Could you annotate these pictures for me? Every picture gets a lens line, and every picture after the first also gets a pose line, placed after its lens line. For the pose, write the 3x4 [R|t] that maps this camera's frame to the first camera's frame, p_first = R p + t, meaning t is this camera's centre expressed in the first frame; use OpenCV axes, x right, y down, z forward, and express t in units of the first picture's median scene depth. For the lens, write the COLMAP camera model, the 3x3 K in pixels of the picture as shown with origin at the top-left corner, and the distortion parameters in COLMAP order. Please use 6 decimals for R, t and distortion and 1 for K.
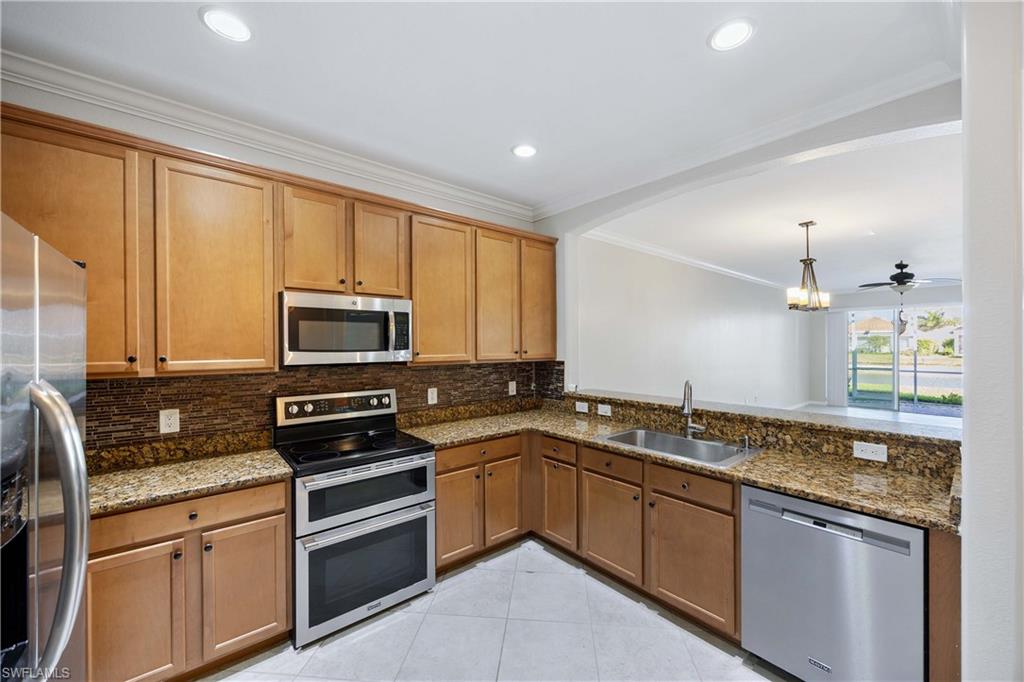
lens RADIAL K [[391.8, 0, 510.9], [0, 391.8, 335.9], [0, 0, 1]] dist [-0.001440, -0.000045]
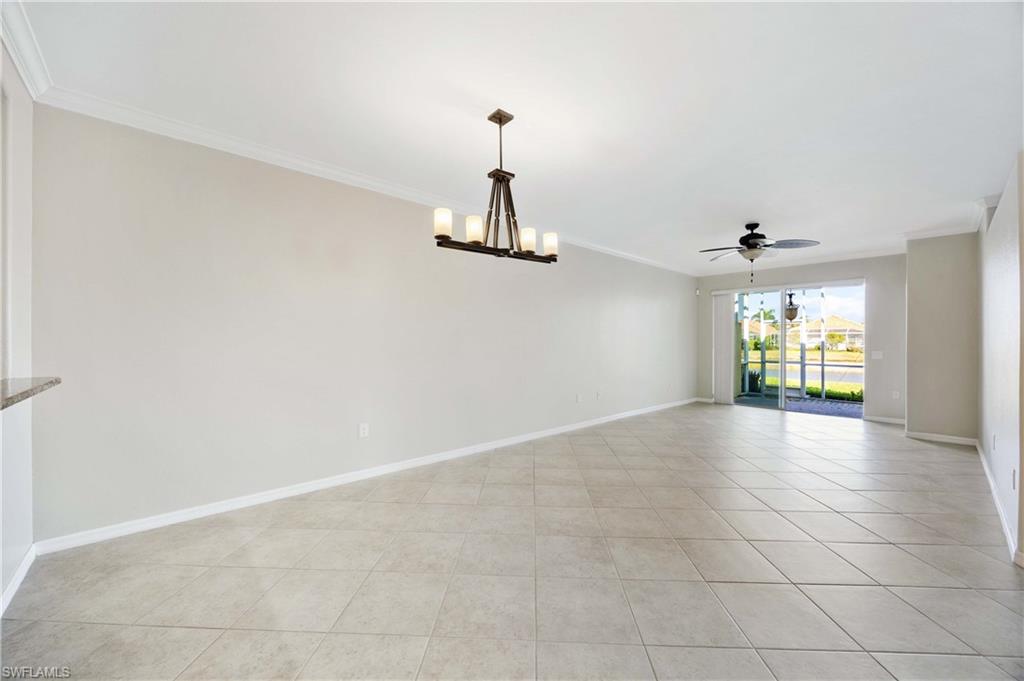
lens RADIAL K [[391.8, 0, 510.9], [0, 391.8, 335.4], [0, 0, 1]] dist [-0.001440, -0.000045]
pose [[0.999024, 0.004480, 0.043937, 0.872603], [-0.004641, 0.999983, 0.003572, 0.073639], [-0.043920, -0.003772, 0.999028, 0.428345]]
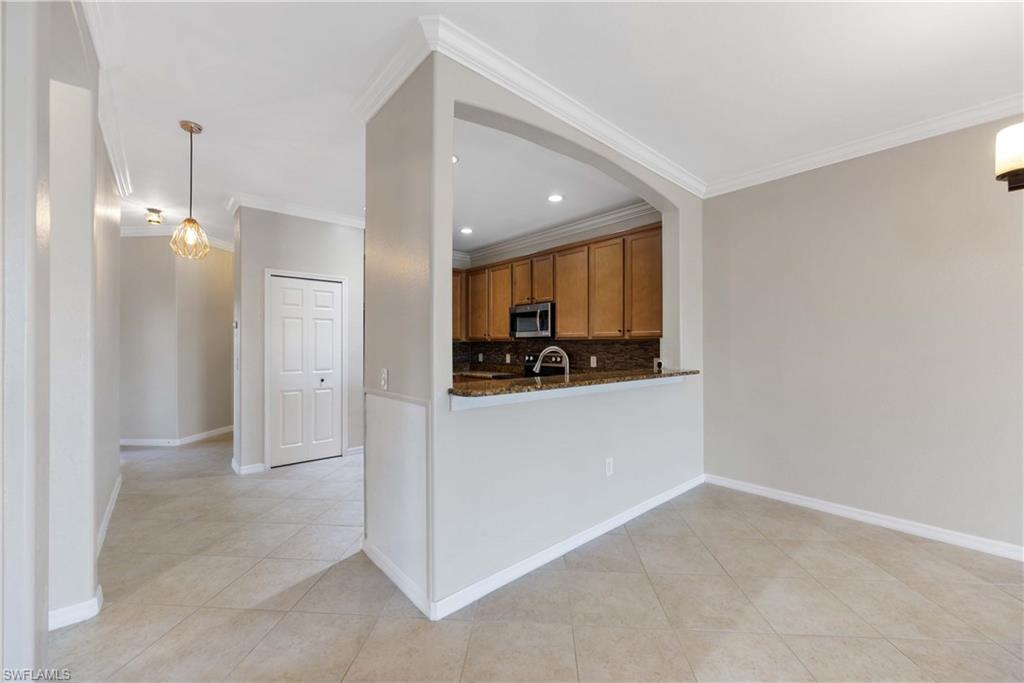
lens RADIAL K [[391.8, 0, 510.9], [0, 391.8, 336.4], [0, 0, 1]] dist [-0.001440, -0.000045]
pose [[0.028475, -0.021588, -0.999361, 1.153948], [0.015681, 0.999653, -0.021148, 0.074292], [0.999471, -0.015069, 0.028804, 0.572576]]
